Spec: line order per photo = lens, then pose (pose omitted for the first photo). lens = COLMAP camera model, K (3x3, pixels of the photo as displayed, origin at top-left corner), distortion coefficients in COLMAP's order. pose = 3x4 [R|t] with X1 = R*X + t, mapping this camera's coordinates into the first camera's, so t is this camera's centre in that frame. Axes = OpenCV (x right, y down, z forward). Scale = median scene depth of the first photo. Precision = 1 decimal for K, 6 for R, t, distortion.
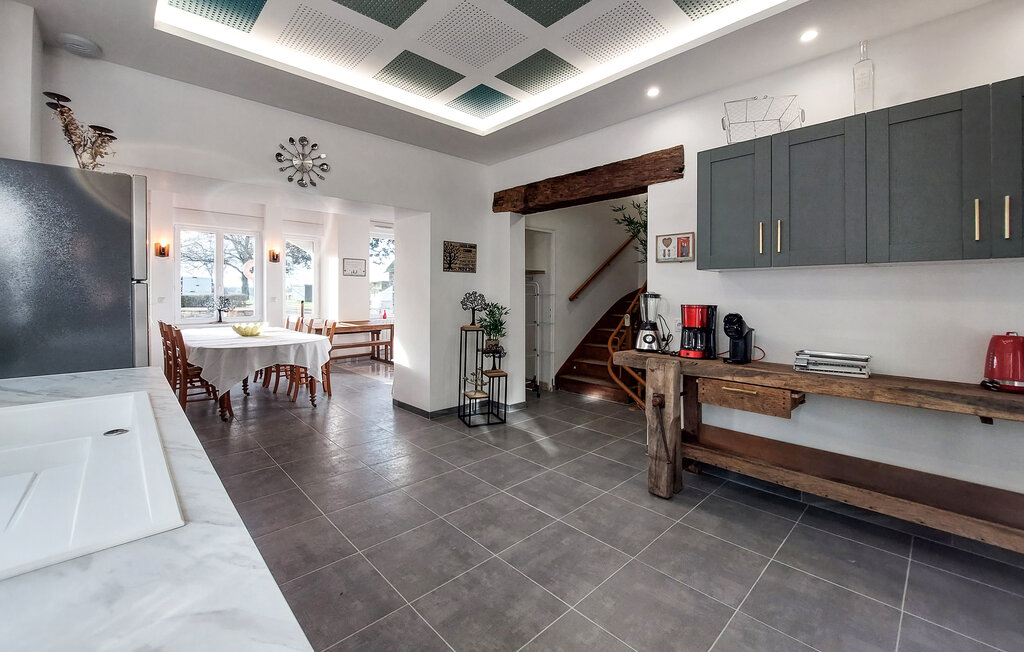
lens RADIAL K [[422.1, 0, 510.3], [0, 422.1, 298.9], [0, 0, 1]] dist [-0.003732, -0.004159]
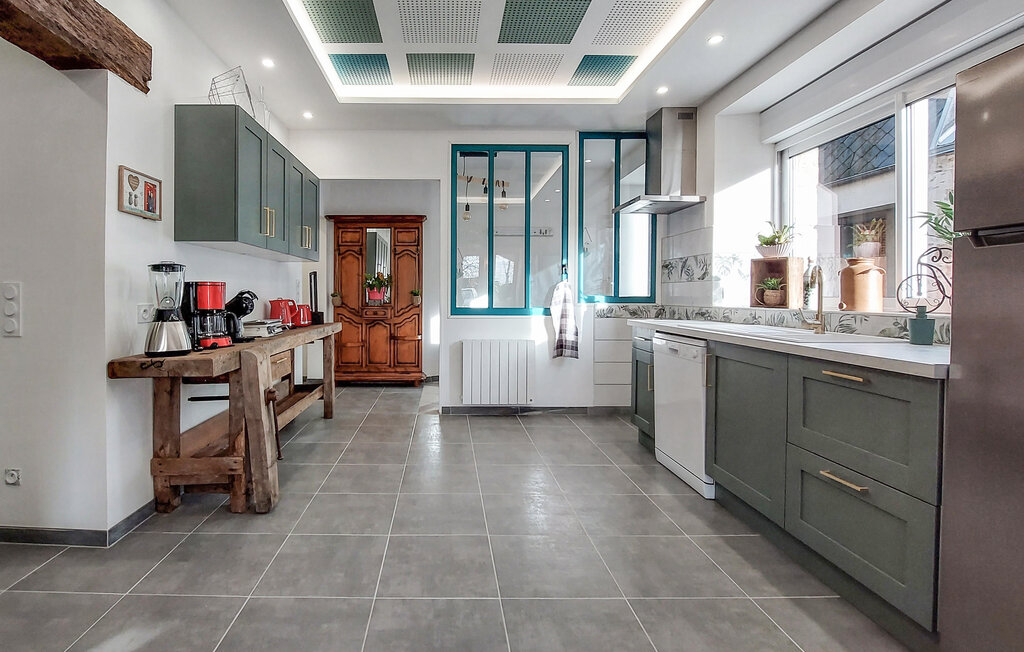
lens RADIAL K [[478.1, 0, 445.5], [0, 478.1, 299.4], [0, 0, 1]] dist [0.000456, -0.006279]
pose [[-0.729566, -0.012567, 0.683795, -0.348528], [0.001755, 0.999793, 0.020247, 0.020254], [-0.683908, 0.015971, -0.729393, 0.917659]]
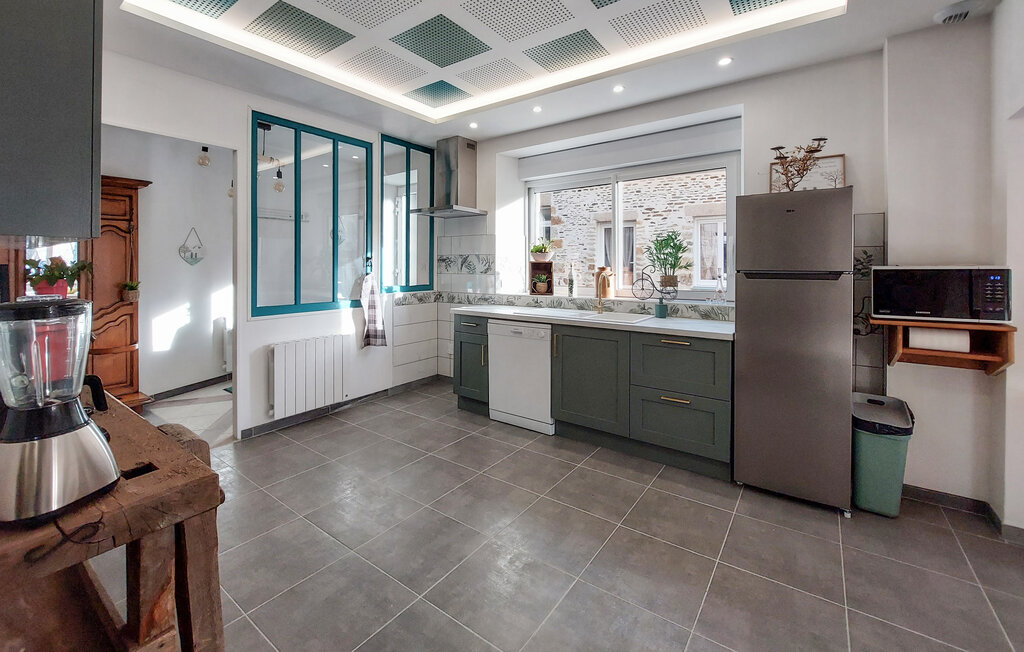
lens RADIAL K [[423.0, 0, 511.5], [0, 423.0, 268.2], [0, 0, 1]] dist [-0.001435, -0.004152]
pose [[-0.982471, -0.003600, -0.186380, 0.056106], [-0.006864, 0.999834, 0.016869, -0.030274], [0.186288, 0.017853, -0.982333, 0.985769]]
